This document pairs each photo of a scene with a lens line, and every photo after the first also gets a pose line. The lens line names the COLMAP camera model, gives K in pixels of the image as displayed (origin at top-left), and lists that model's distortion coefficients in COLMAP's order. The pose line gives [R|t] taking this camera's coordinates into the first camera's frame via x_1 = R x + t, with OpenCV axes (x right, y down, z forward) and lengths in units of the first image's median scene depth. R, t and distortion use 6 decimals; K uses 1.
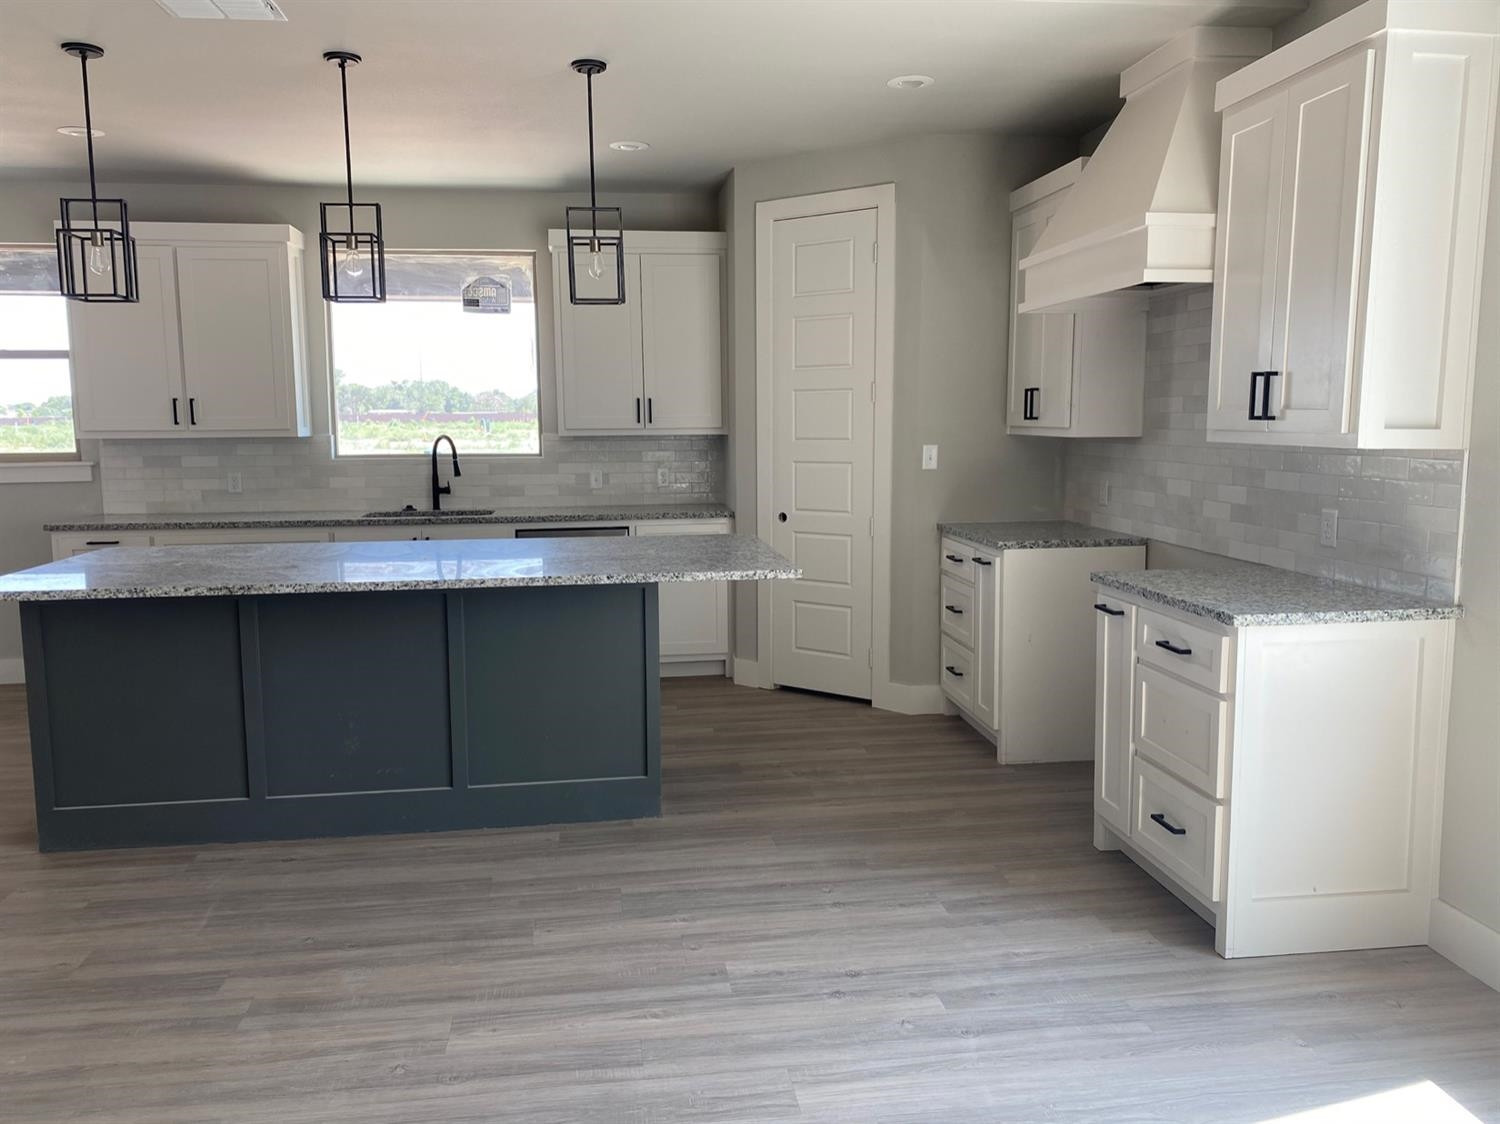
lens RADIAL K [[1145.7, 0, 748.9], [0, 1145.7, 548.5], [0, 0, 1]] dist [0.034483, -0.035556]
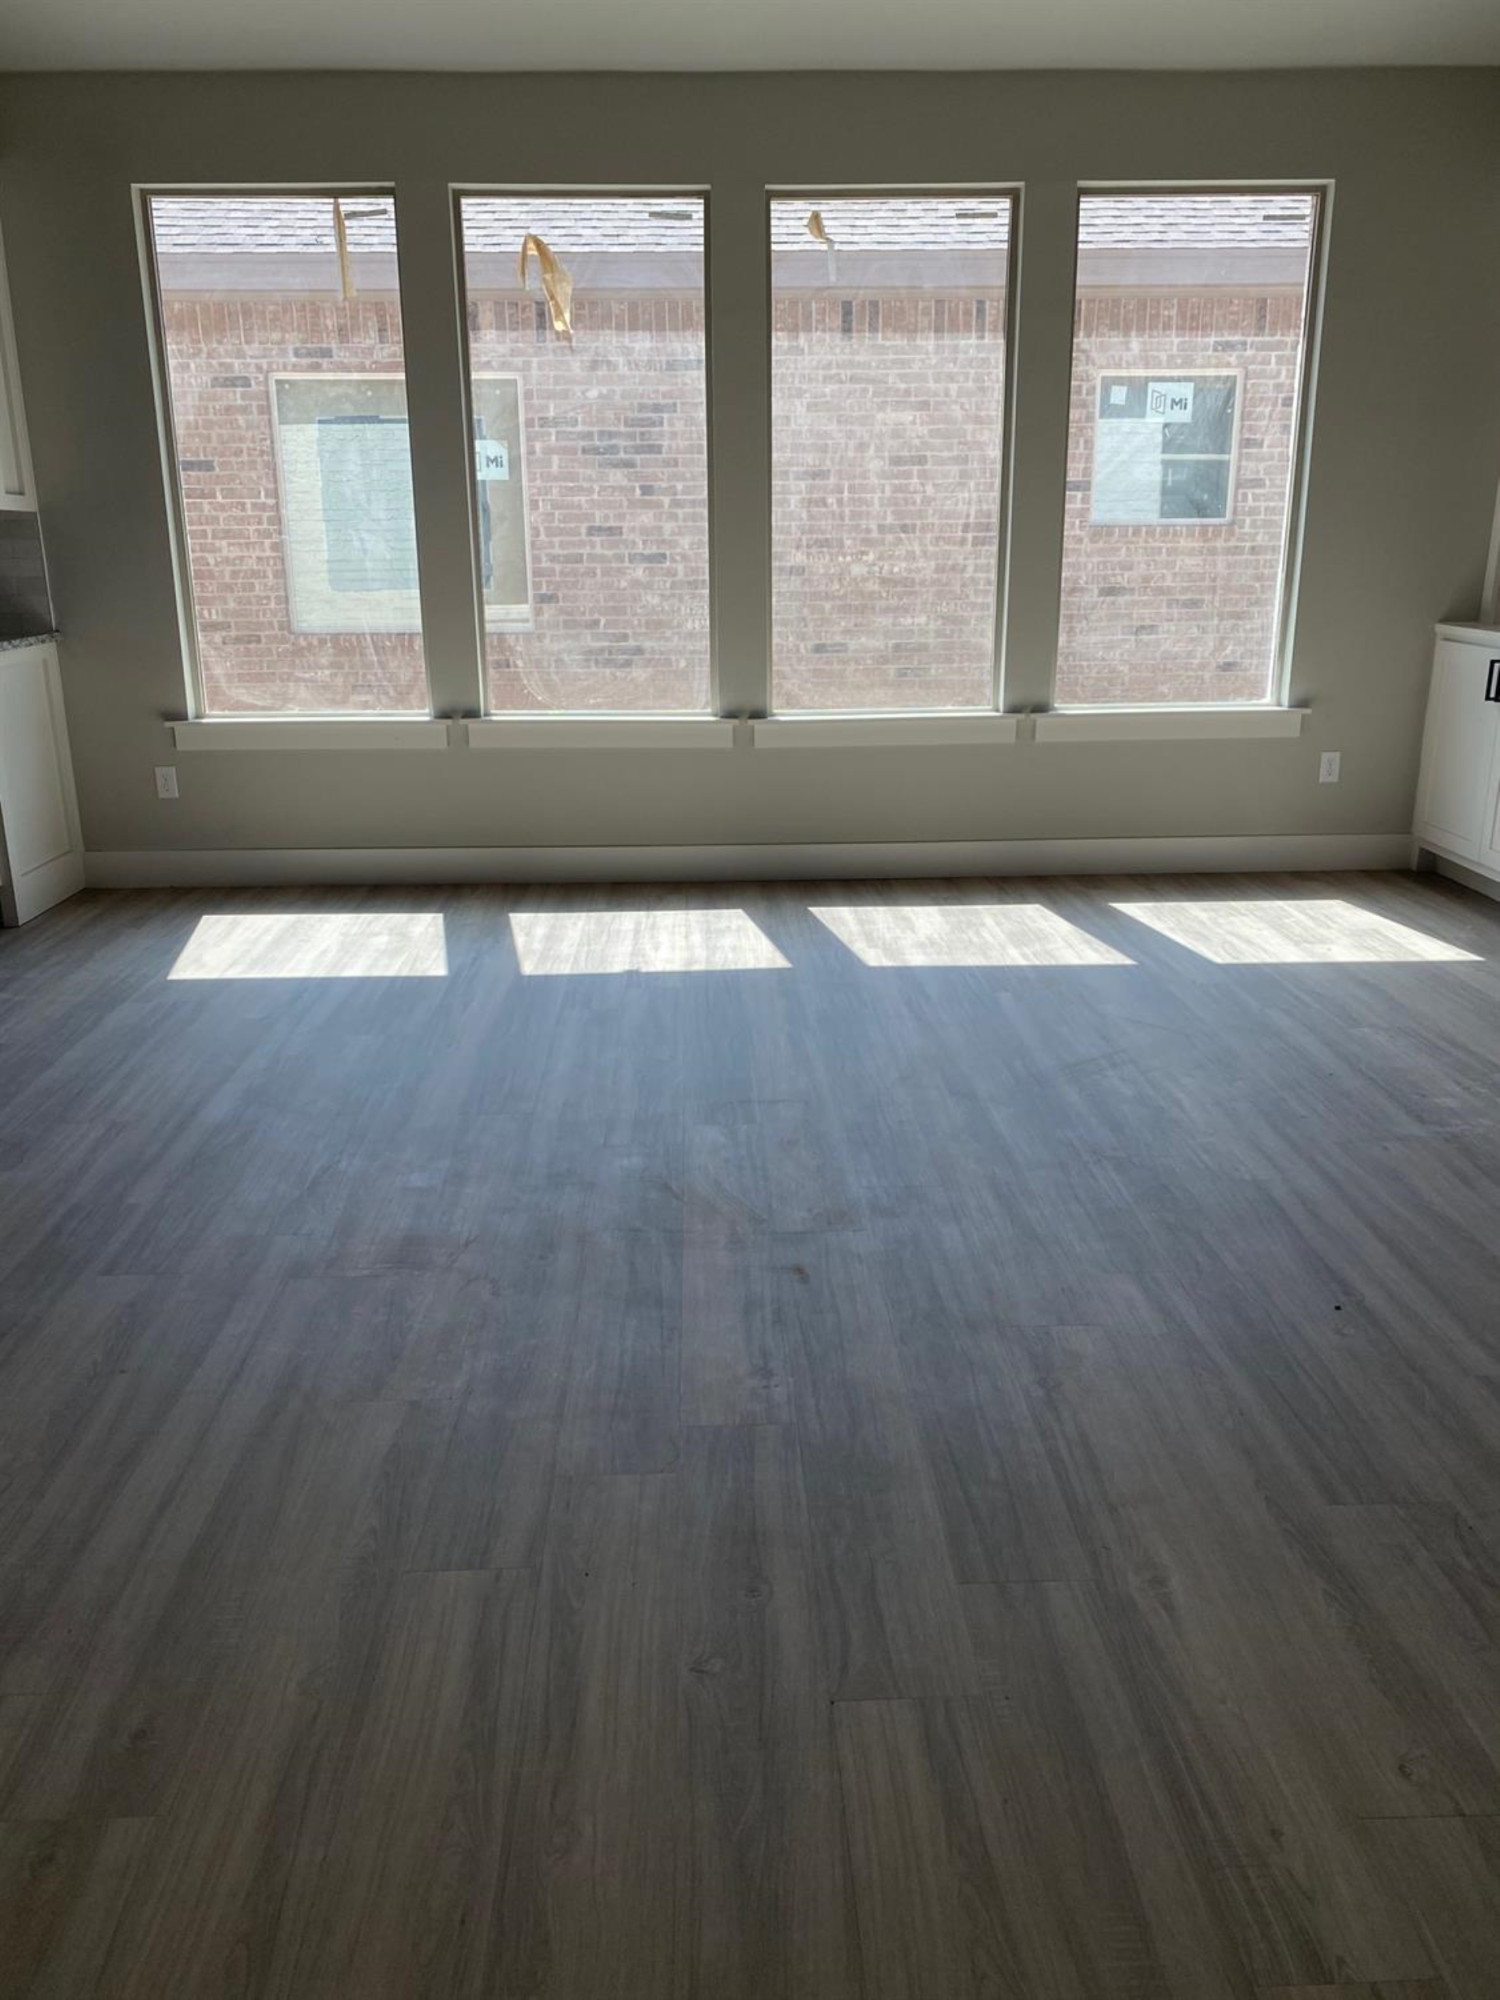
lens RADIAL K [[1528.6, 0, 738.0], [0, 1528.6, 969.9], [0, 0, 1]] dist [0.048782, -0.059620]
pose [[0.100866, -0.272466, 0.956864, -0.701654], [0.122826, 0.957822, 0.259792, 0.034268], [-0.987289, 0.091323, 0.130078, -0.002286]]
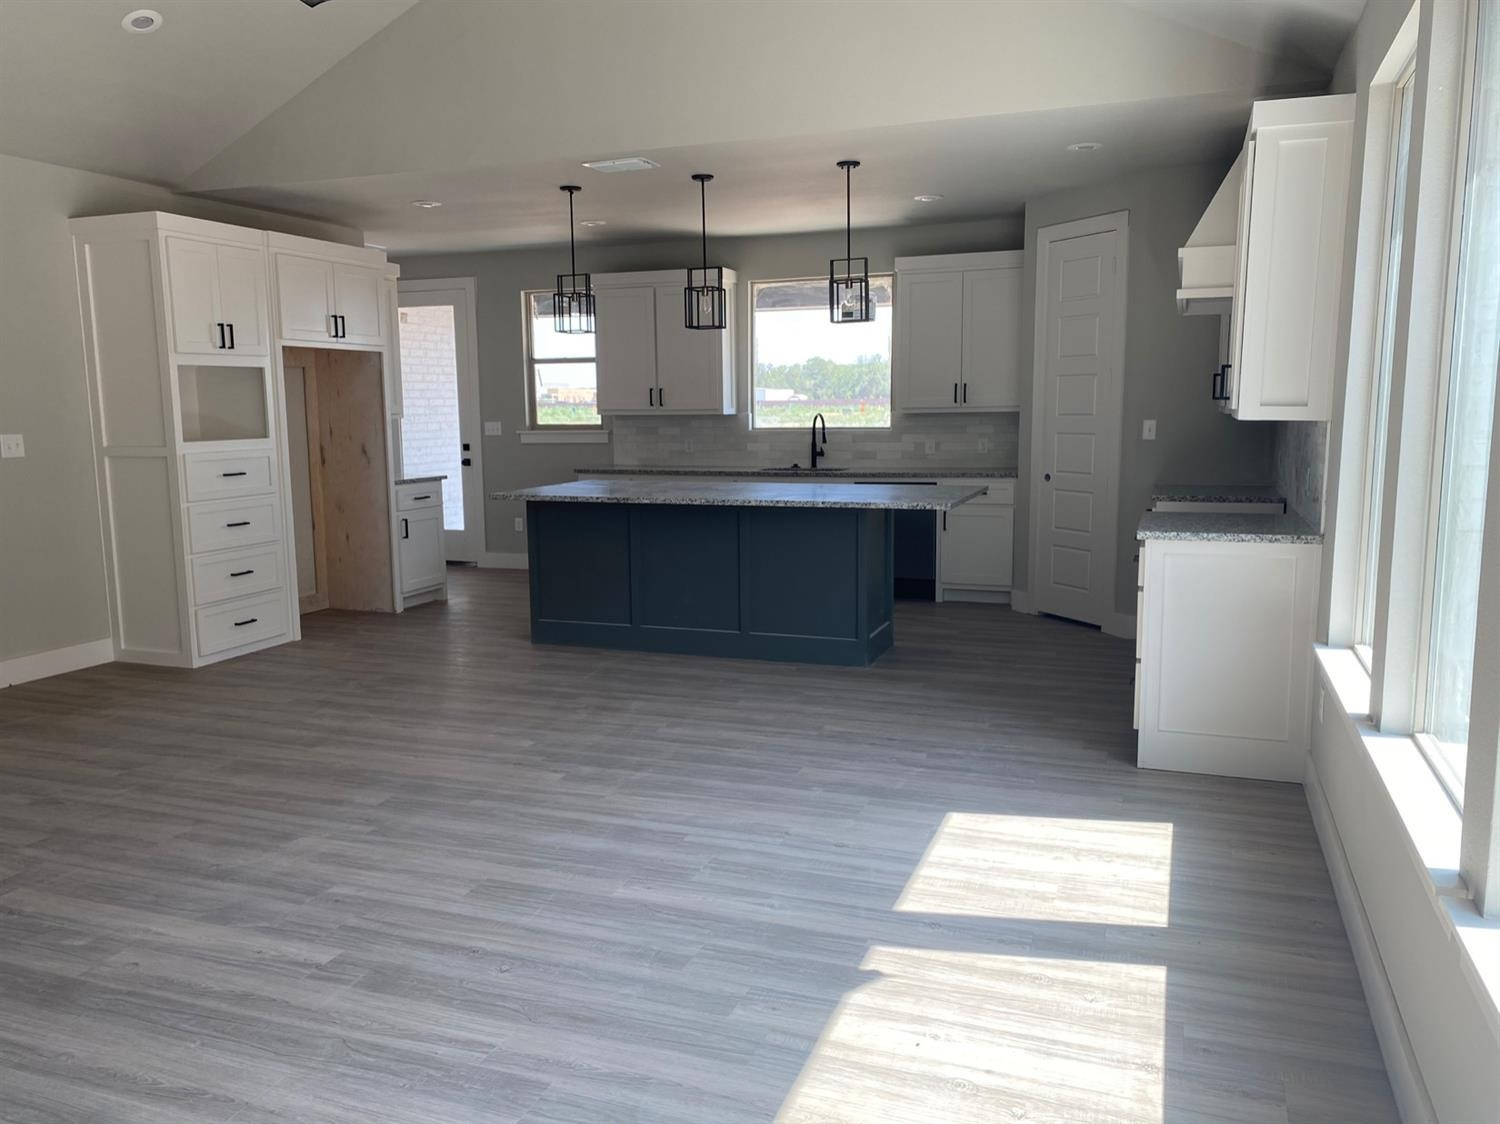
lens RADIAL K [[1140.9, 0, 745.8], [0, 1140.9, 555.7], [0, 0, 1]] dist [0.099212, -0.180634]
pose [[0.882088, 0.061542, -0.467048, 0.391948], [-0.051184, 0.998081, 0.034847, 0.036708], [0.468296, -0.006832, 0.883545, -0.324513]]
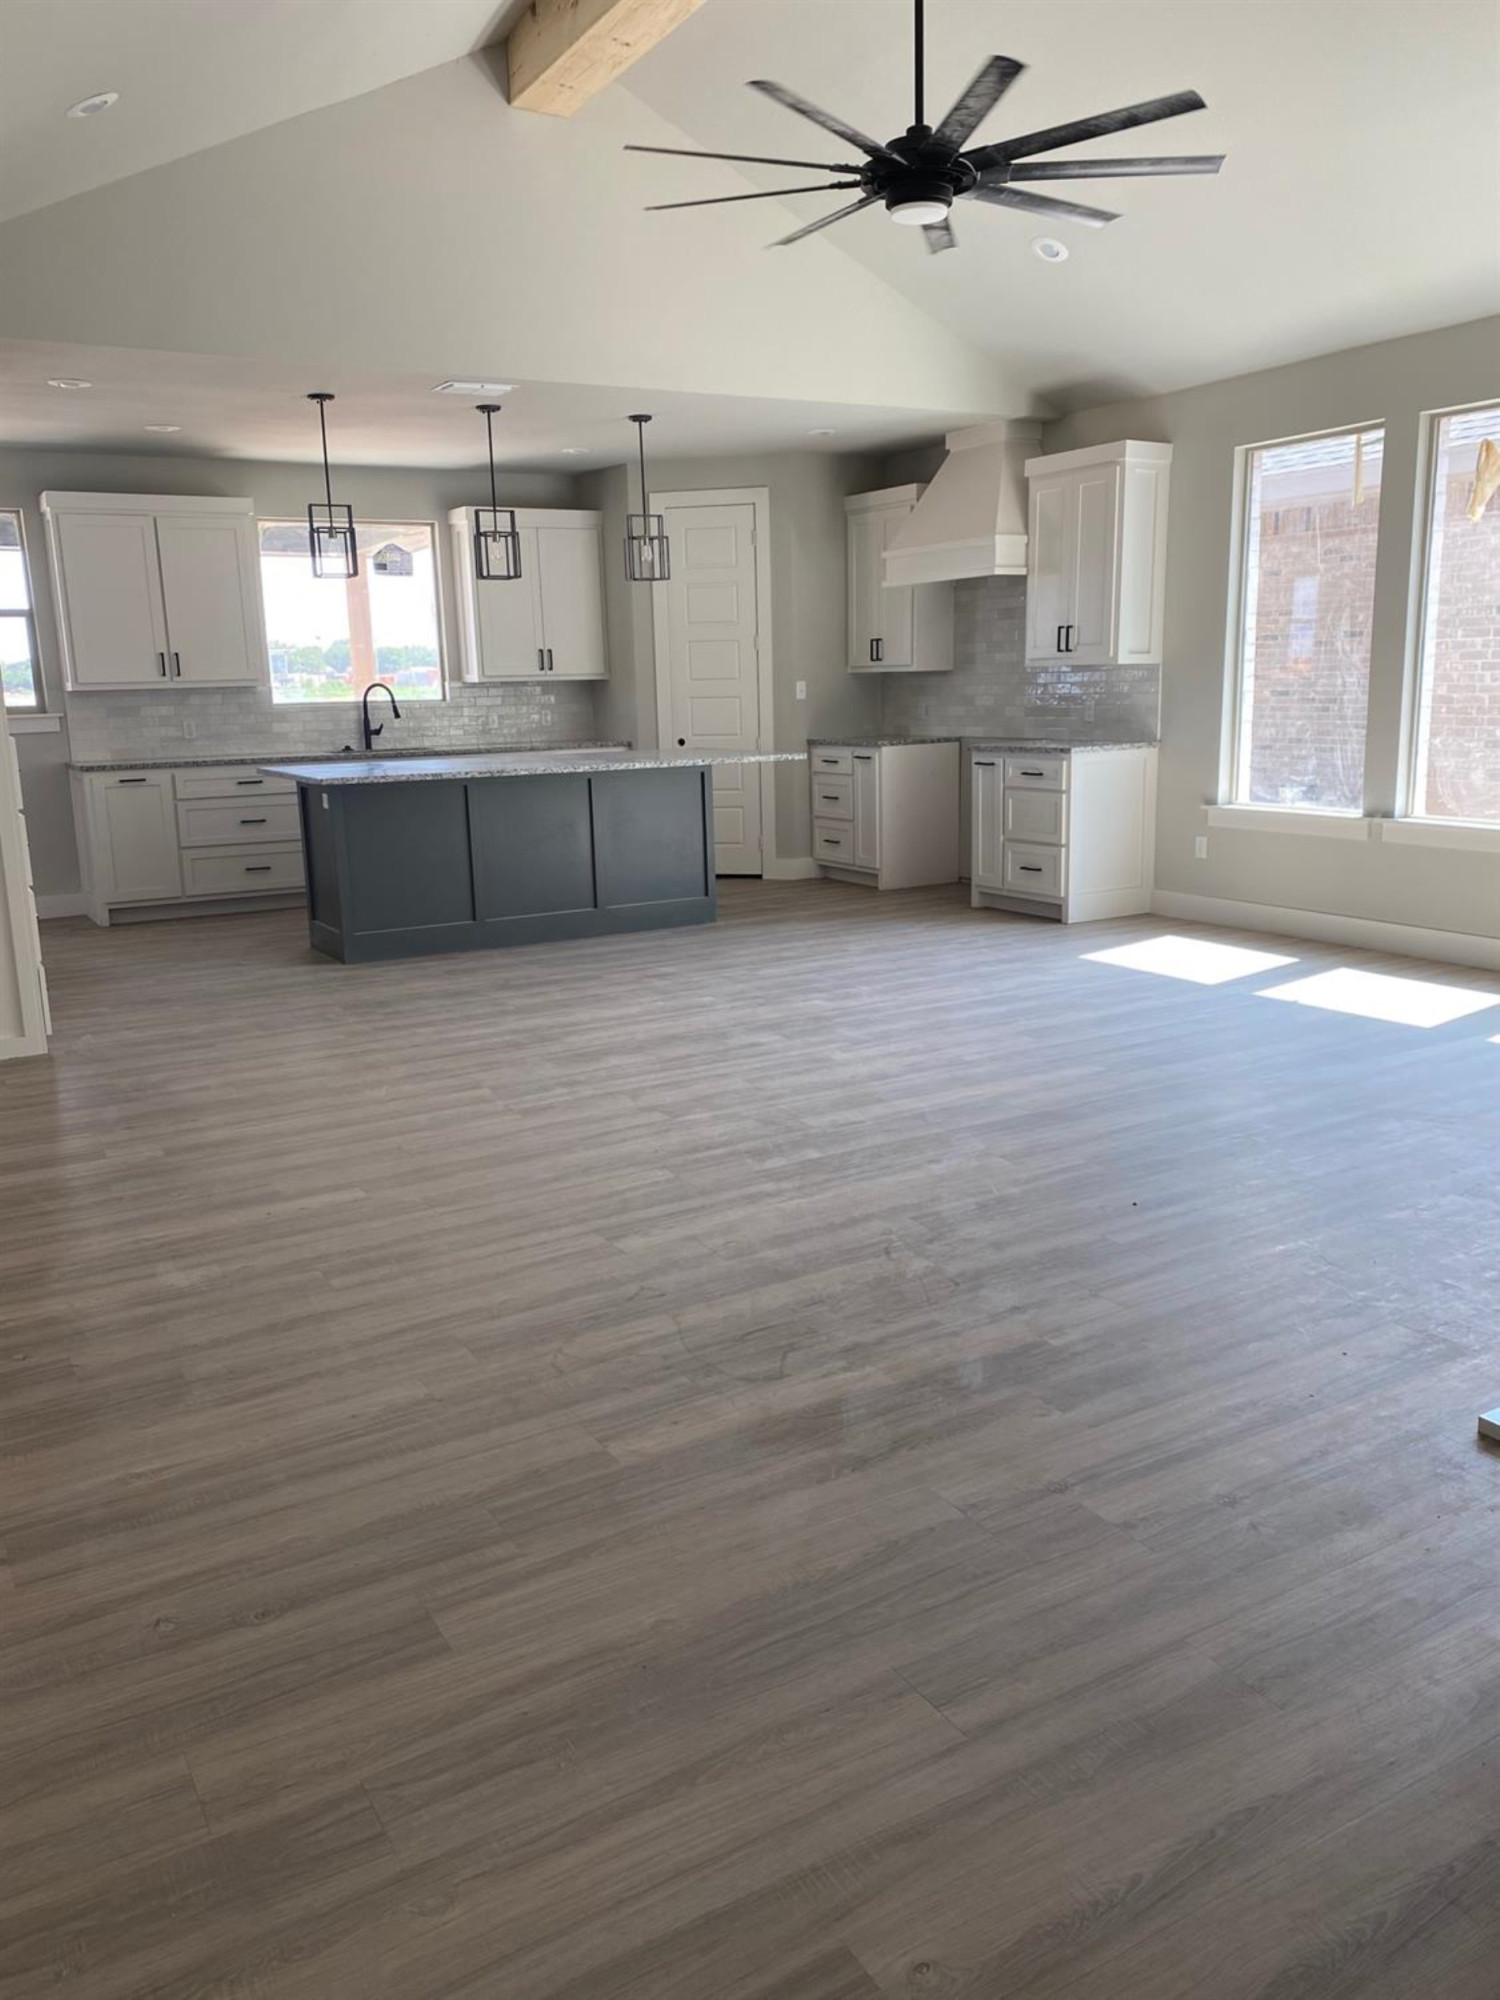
lens RADIAL K [[1521.2, 0, 750.0], [0, 1521.2, 1000.0], [0, 0, 1]] dist [0.099212, -0.180634]
pose [[0.923088, -0.095729, 0.372484, -0.672061], [0.062983, 0.993078, 0.099141, 0.113981], [-0.379396, -0.068056, 0.922728, -0.765204]]
